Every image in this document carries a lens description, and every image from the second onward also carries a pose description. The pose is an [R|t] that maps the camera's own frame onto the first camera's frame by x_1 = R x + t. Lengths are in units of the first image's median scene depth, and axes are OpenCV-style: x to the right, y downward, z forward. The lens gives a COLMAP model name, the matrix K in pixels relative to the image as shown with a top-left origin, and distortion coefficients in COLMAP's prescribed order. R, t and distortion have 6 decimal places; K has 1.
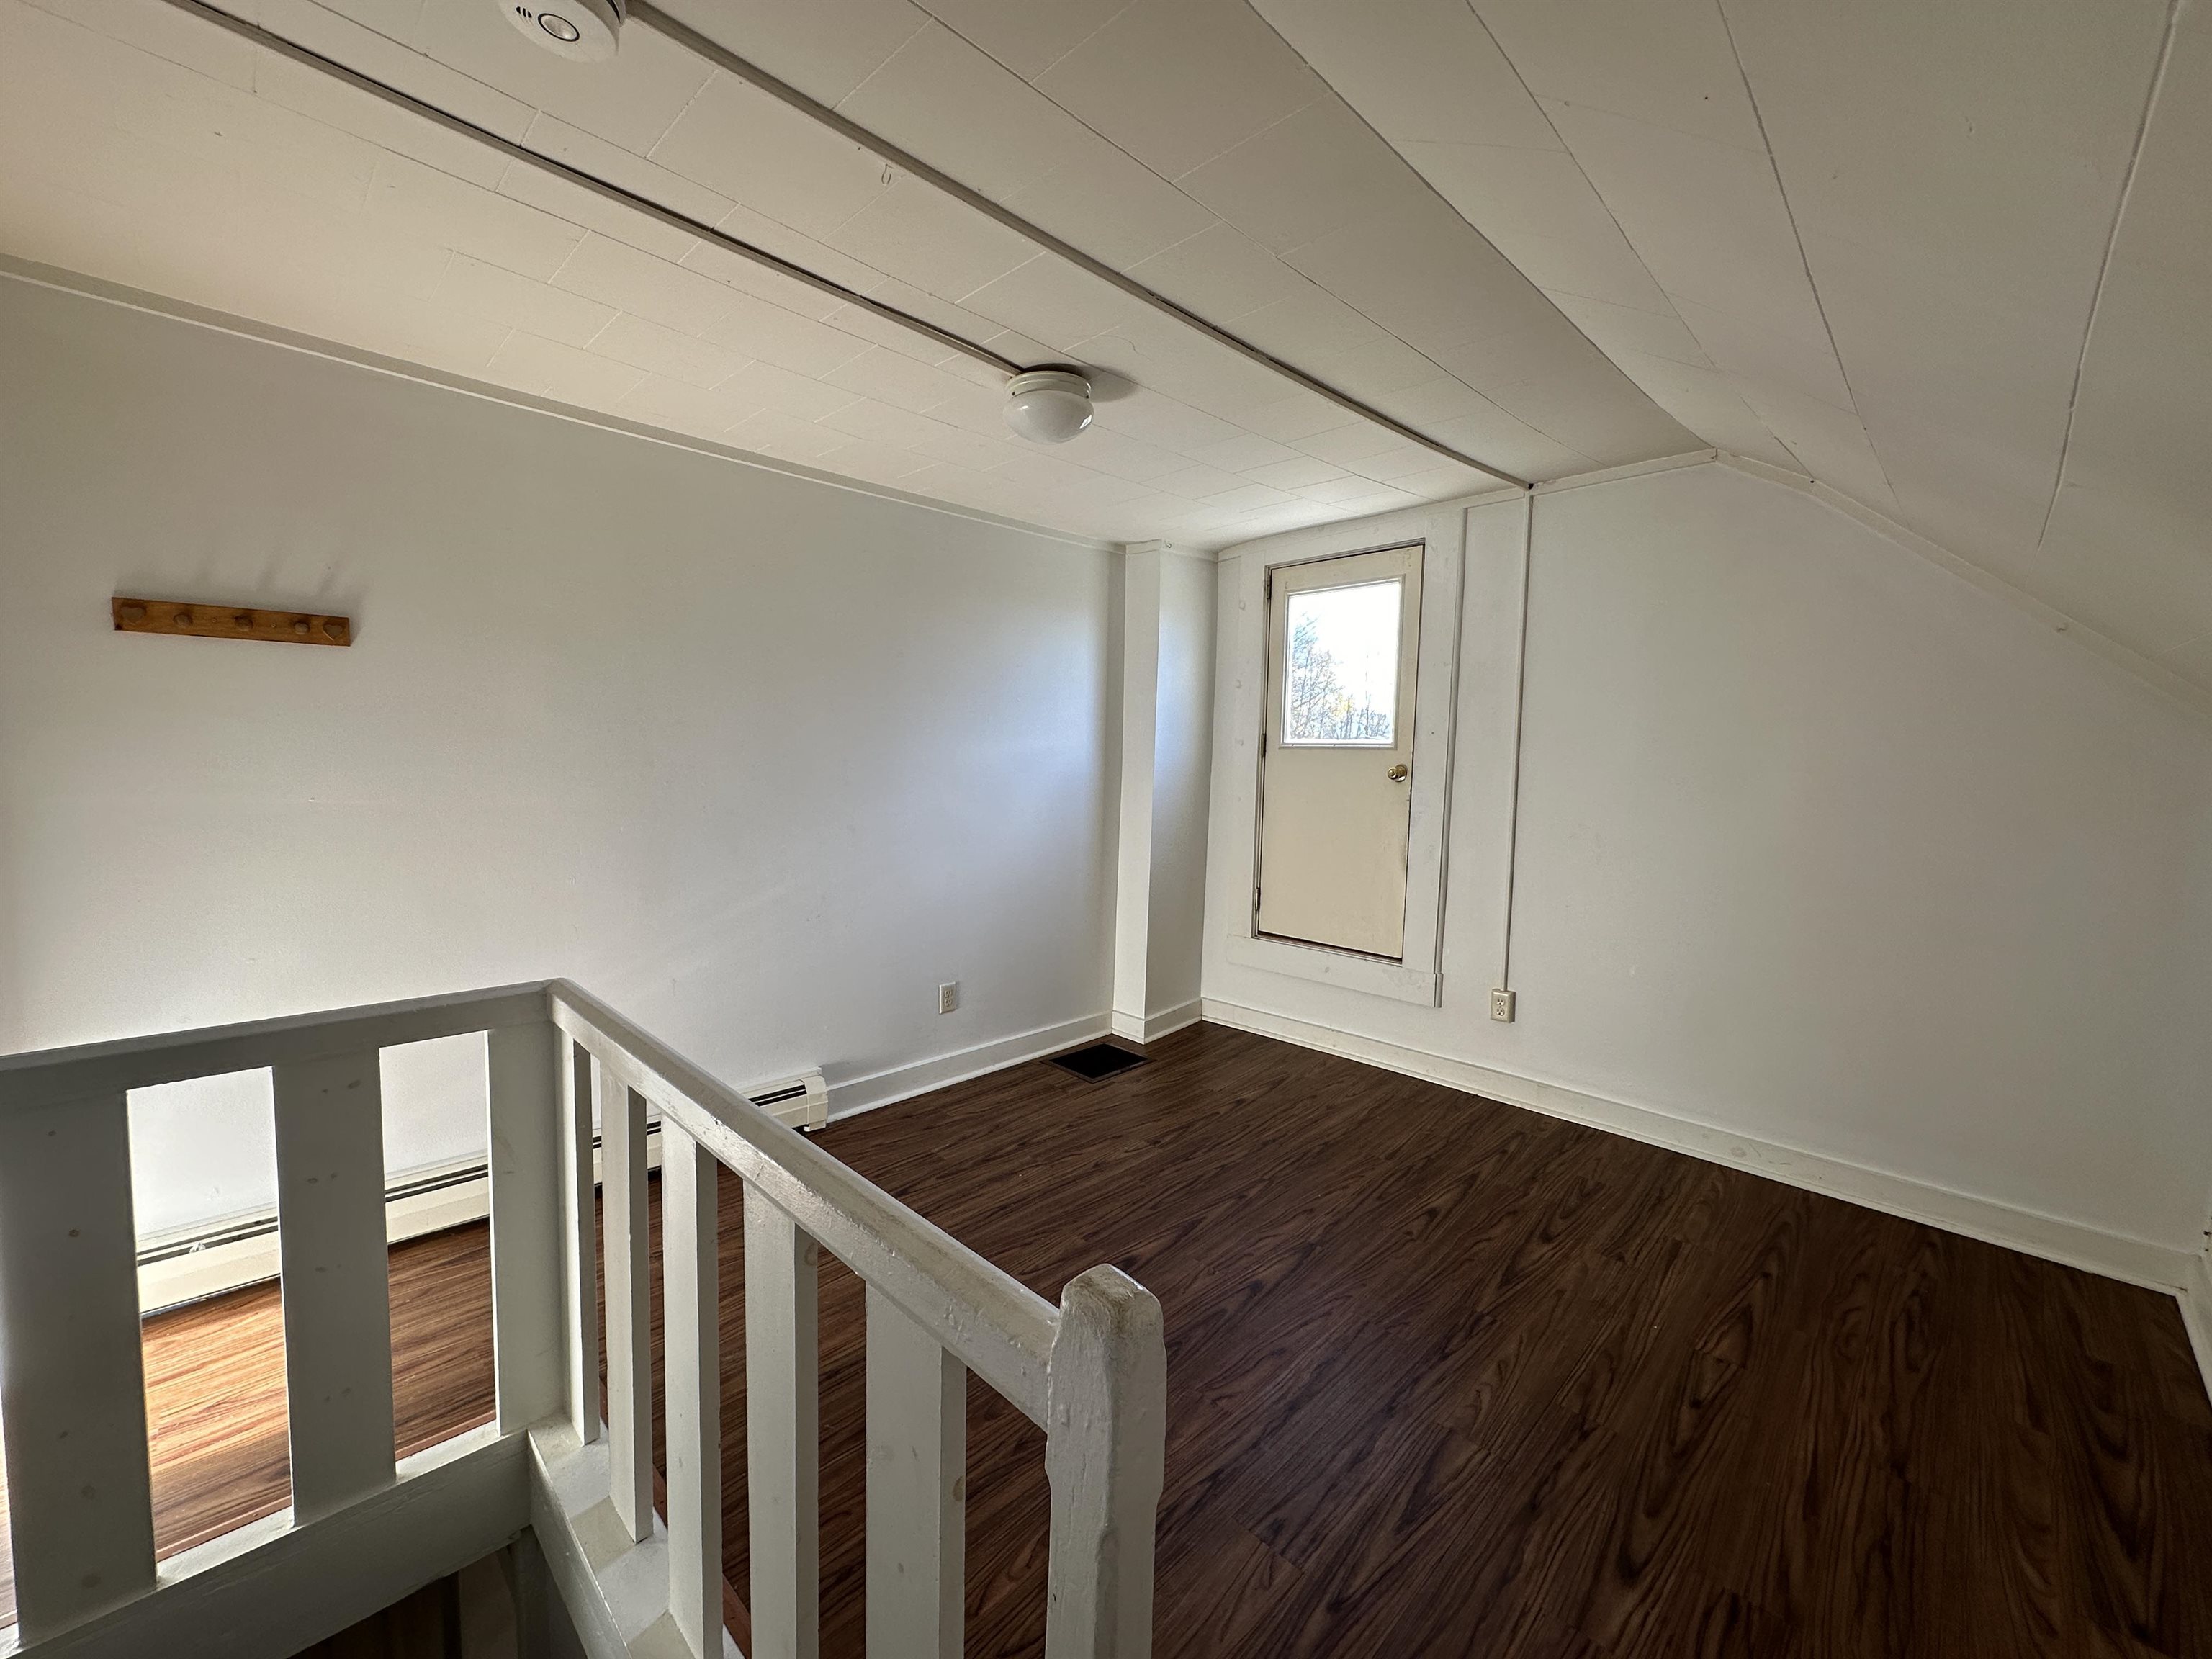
lens RADIAL K [[881.6, 0, 1111.4], [0, 881.6, 829.3], [0, 0, 1]] dist [-0.001845, 0.000375]
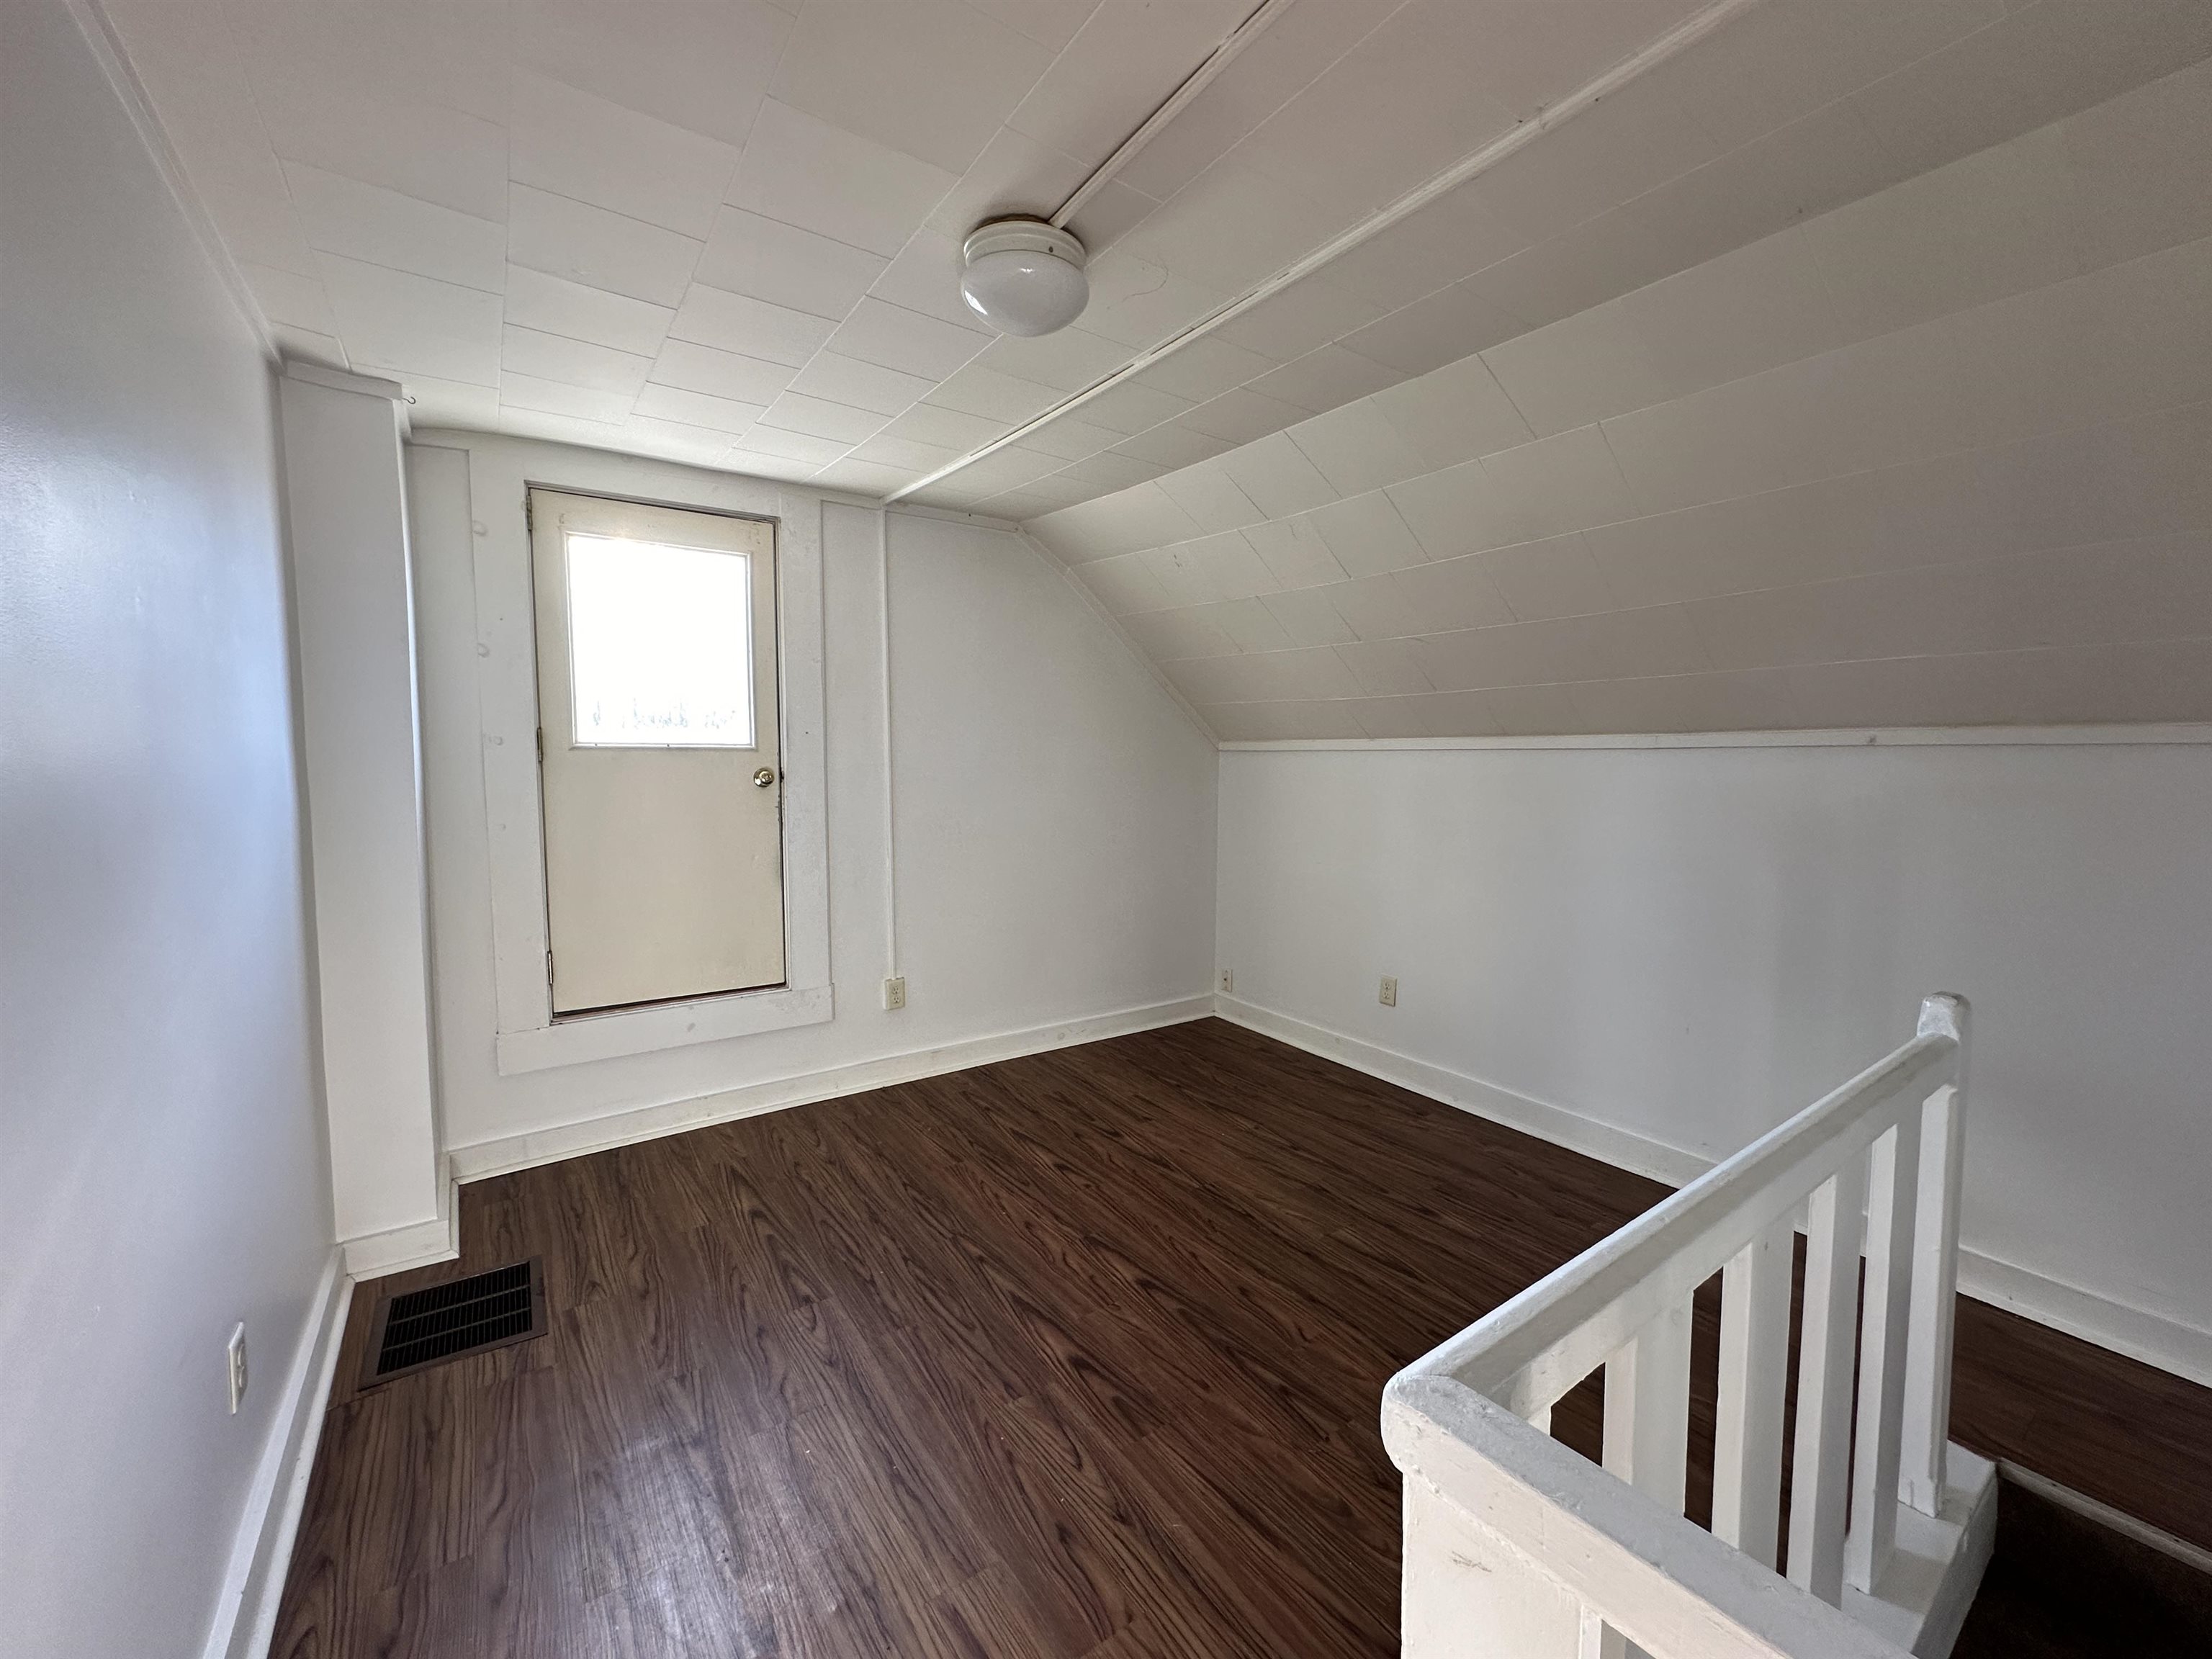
lens RADIAL K [[881.6, 0, 1112.2], [0, 881.6, 823.5], [0, 0, 1]] dist [-0.001845, 0.000375]
pose [[0.168324, -0.088132, 0.981784, -0.681179], [0.085088, 0.993577, 0.074602, -0.075006], [-0.982053, 0.070980, 0.174742, 0.707028]]
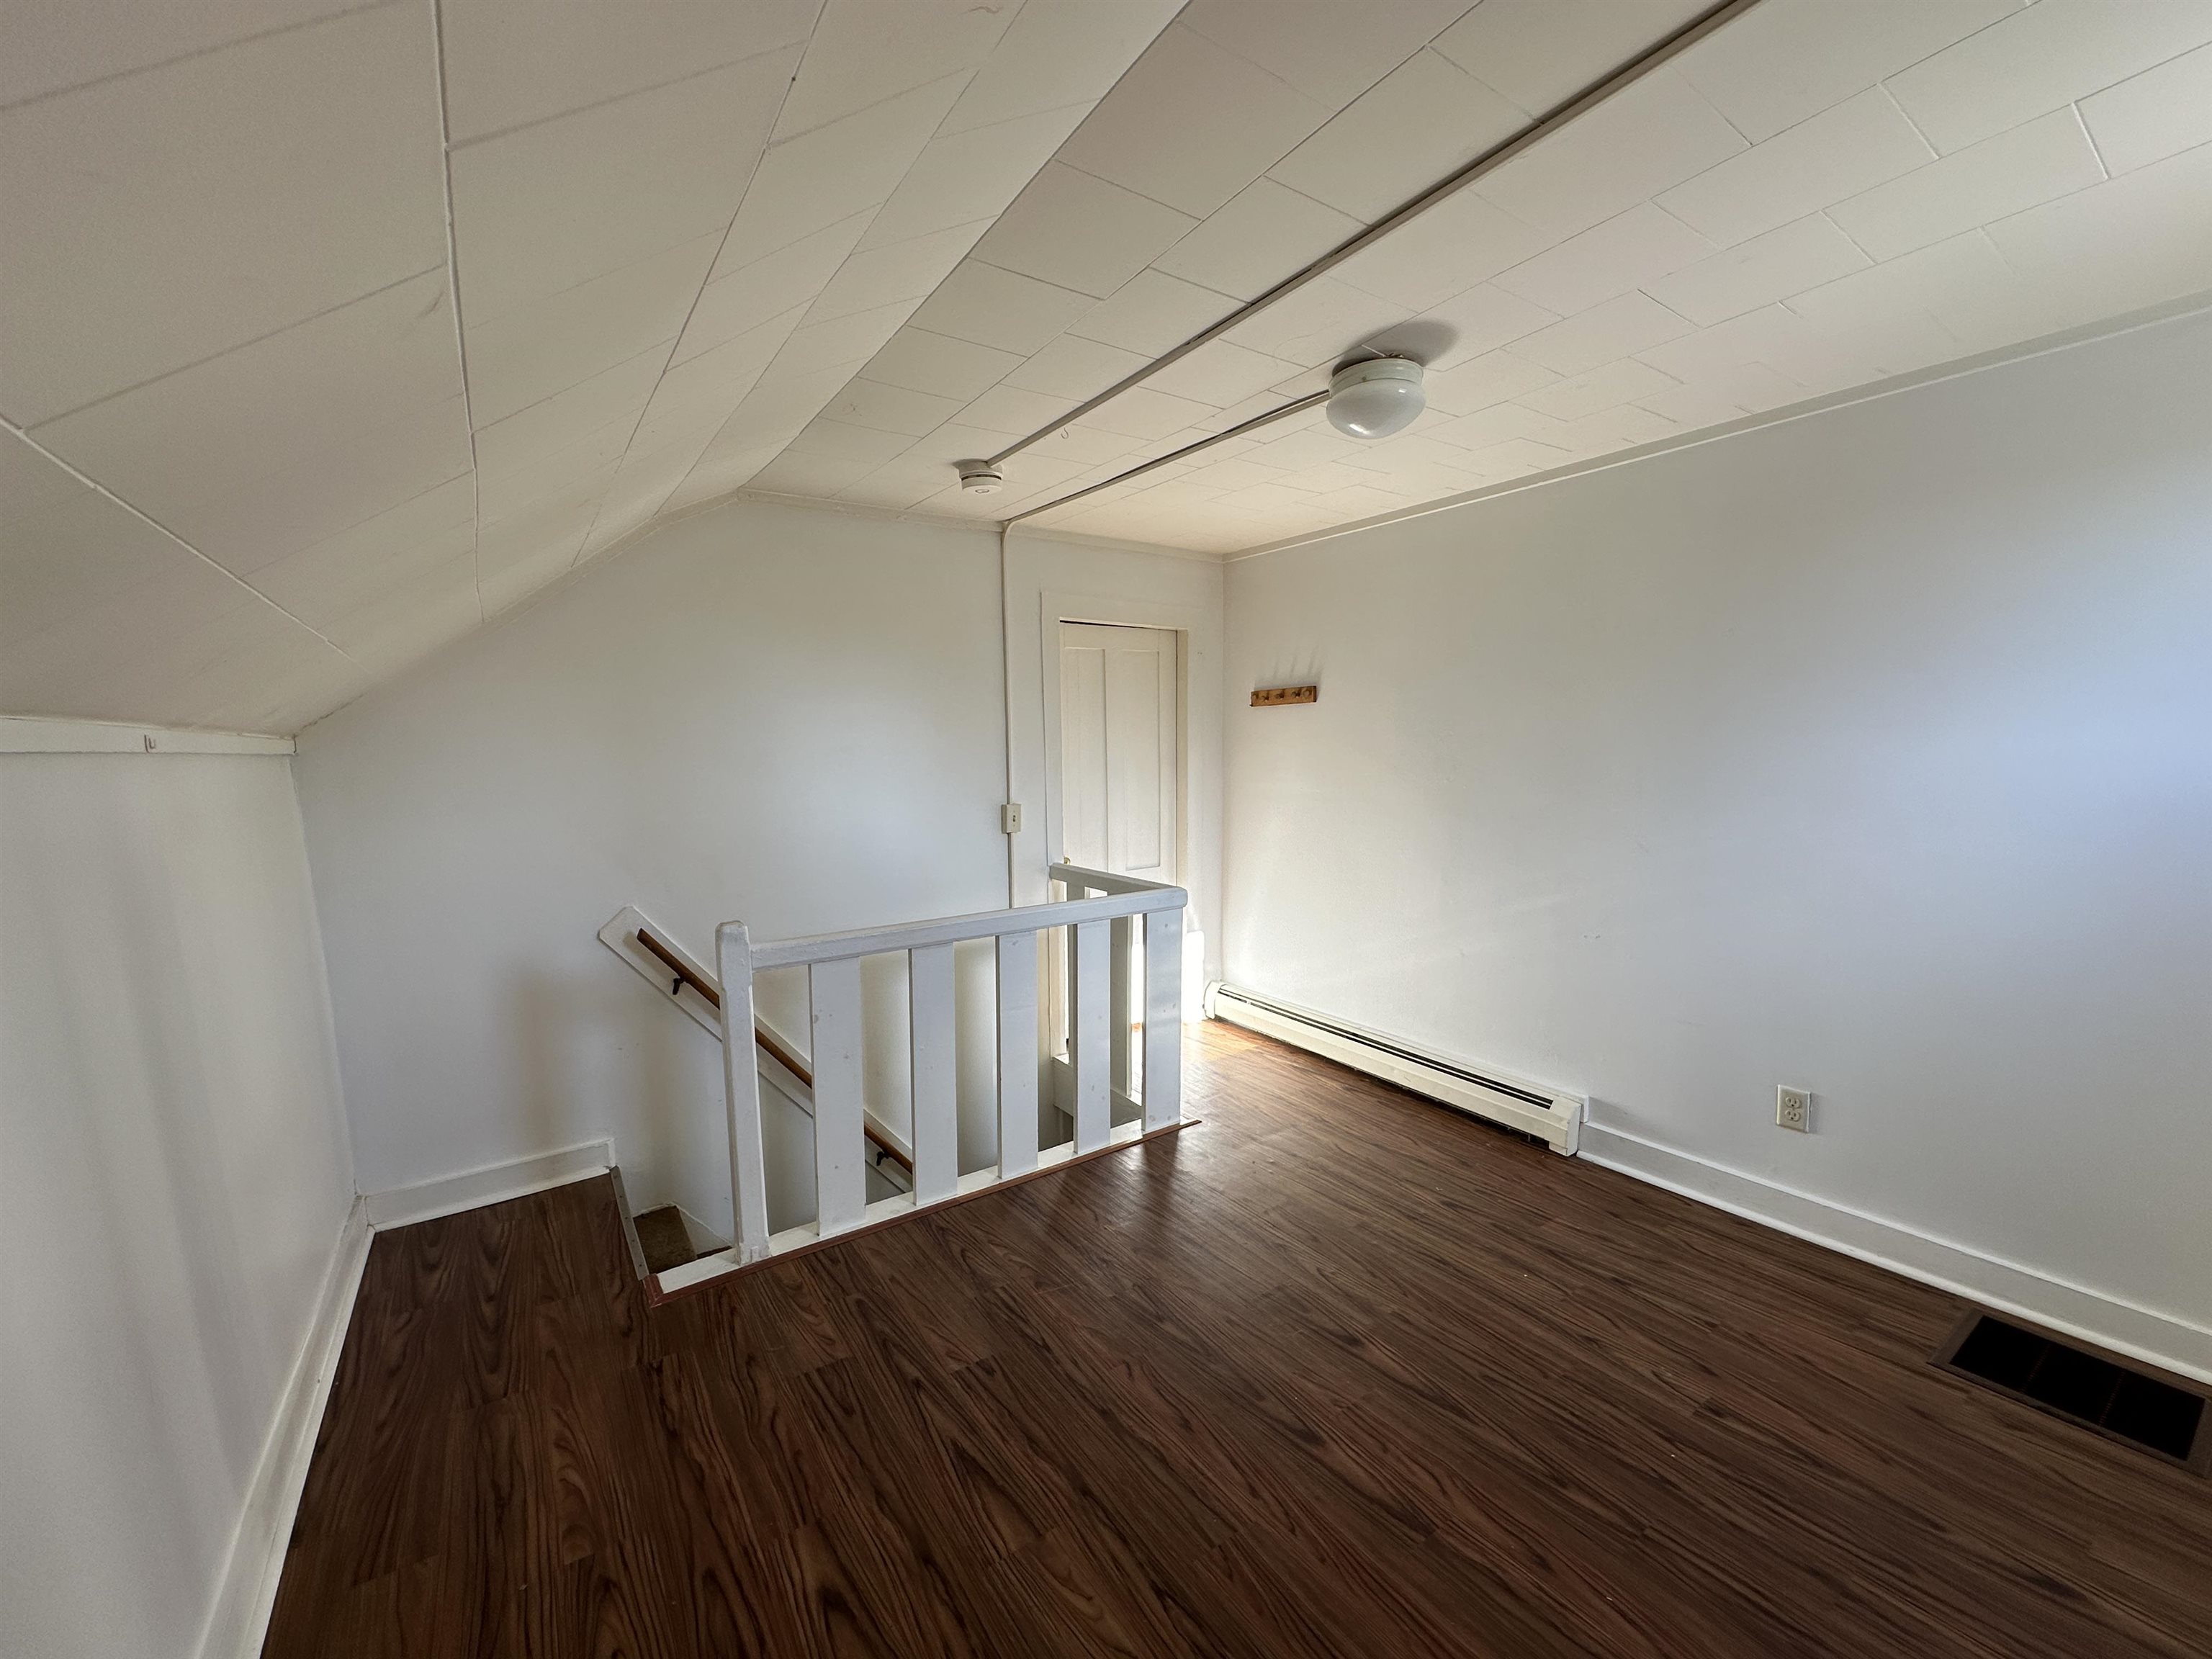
lens RADIAL K [[881.6, 0, 1104.6], [0, 881.6, 826.0], [0, 0, 1]] dist [-0.001845, 0.000375]
pose [[-0.183399, 0.069015, -0.980613, 0.803018], [-0.075883, 0.993562, 0.084119, -0.066945], [0.980106, 0.089839, -0.176981, 0.781648]]
